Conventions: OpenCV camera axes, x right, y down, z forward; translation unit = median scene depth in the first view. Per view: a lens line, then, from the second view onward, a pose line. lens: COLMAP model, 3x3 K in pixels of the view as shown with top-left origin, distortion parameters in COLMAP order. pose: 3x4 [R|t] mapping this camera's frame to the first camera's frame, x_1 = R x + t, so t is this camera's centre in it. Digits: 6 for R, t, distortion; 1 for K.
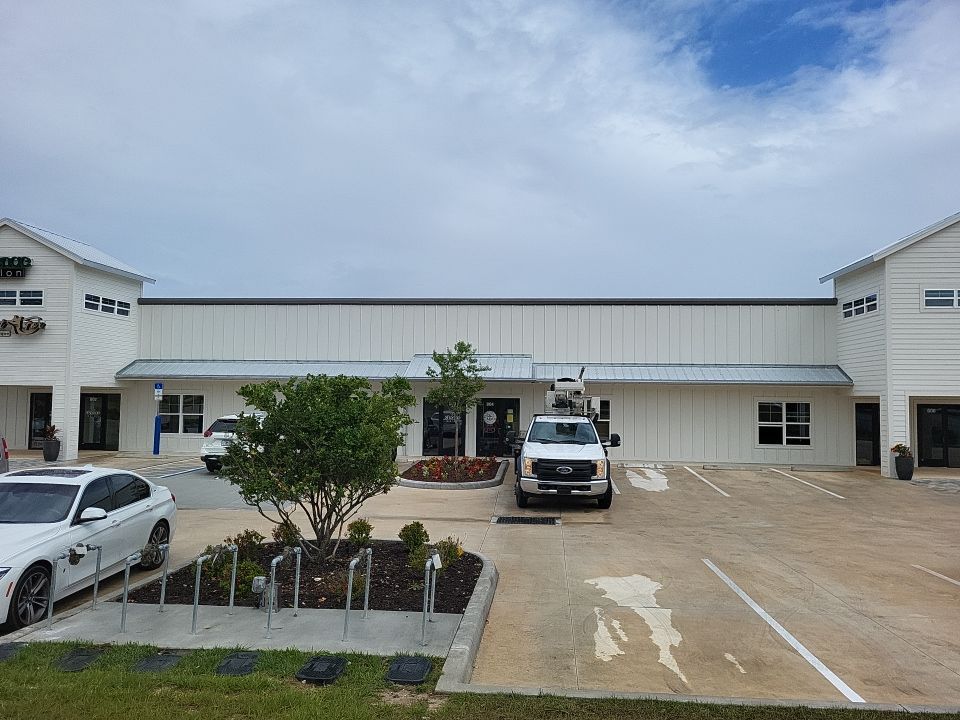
lens RADIAL K [[755.8, 0, 482.0], [0, 755.8, 357.5], [0, 0, 1]] dist [0.032446, -0.000040]
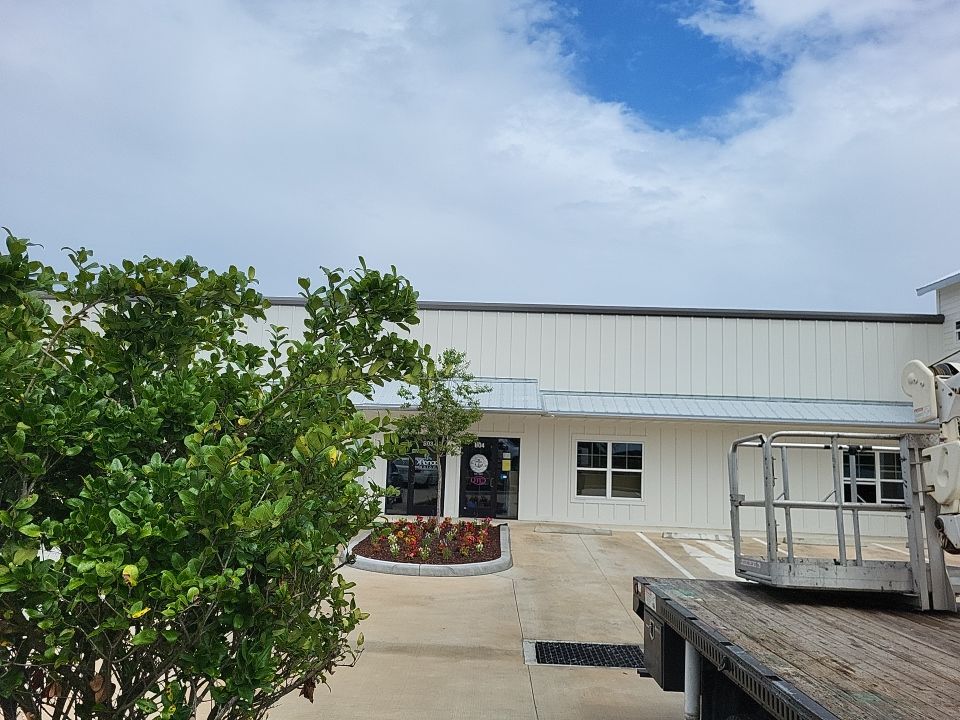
lens RADIAL K [[759.0, 0, 469.7], [0, 759.0, 355.2], [0, 0, 1]] dist [0.015153, -0.001321]
pose [[0.998820, 0.028195, 0.039532, -0.035987], [-0.025424, 0.997299, -0.068907, 0.030388], [-0.041368, 0.067821, 0.996839, 0.308985]]
